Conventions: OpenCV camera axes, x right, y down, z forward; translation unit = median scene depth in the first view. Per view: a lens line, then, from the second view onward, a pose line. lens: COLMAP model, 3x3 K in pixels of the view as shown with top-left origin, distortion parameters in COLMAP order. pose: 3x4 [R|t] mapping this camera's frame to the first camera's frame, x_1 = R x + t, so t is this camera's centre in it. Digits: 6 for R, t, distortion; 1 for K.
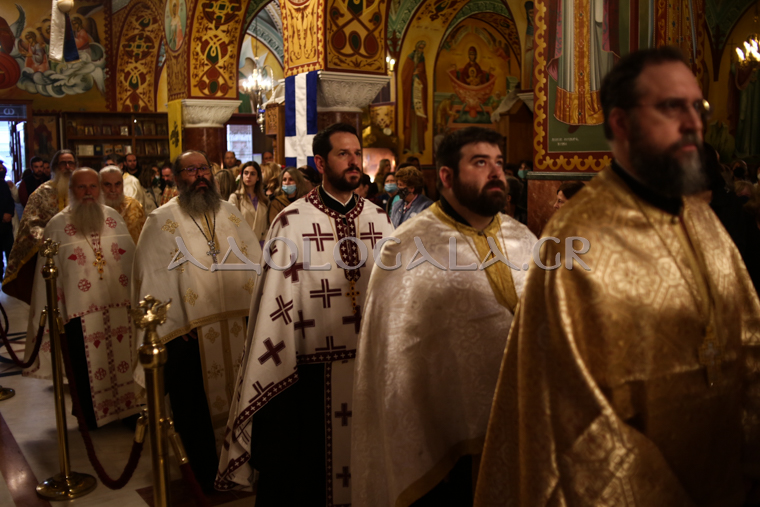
lens RADIAL K [[743.5, 0, 380.0], [0, 743.5, 253.5], [0, 0, 1]] dist [-0.142560, 0.084205]
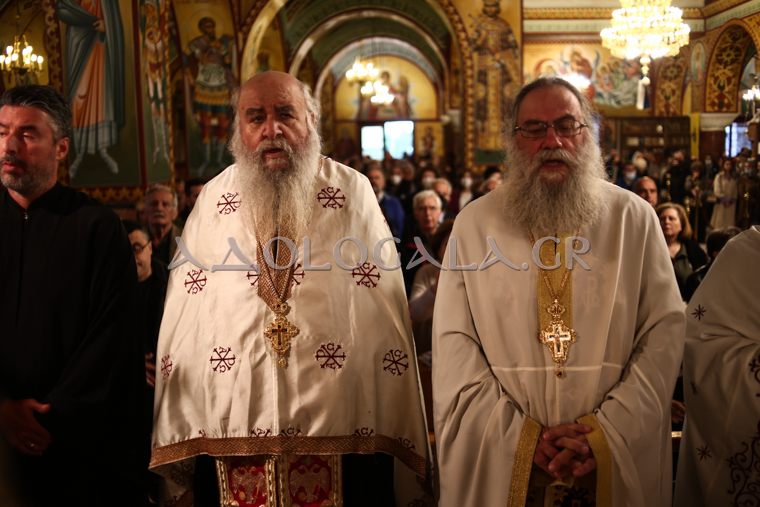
lens RADIAL K [[743.5, 0, 380.0], [0, 743.5, 253.5], [0, 0, 1]] dist [-0.142560, 0.084205]
pose [[0.783078, 0.087499, -0.615737, 0.177672], [-0.065635, 0.996152, 0.058086, 0.048255], [0.618450, -0.005072, 0.785808, -0.663337]]
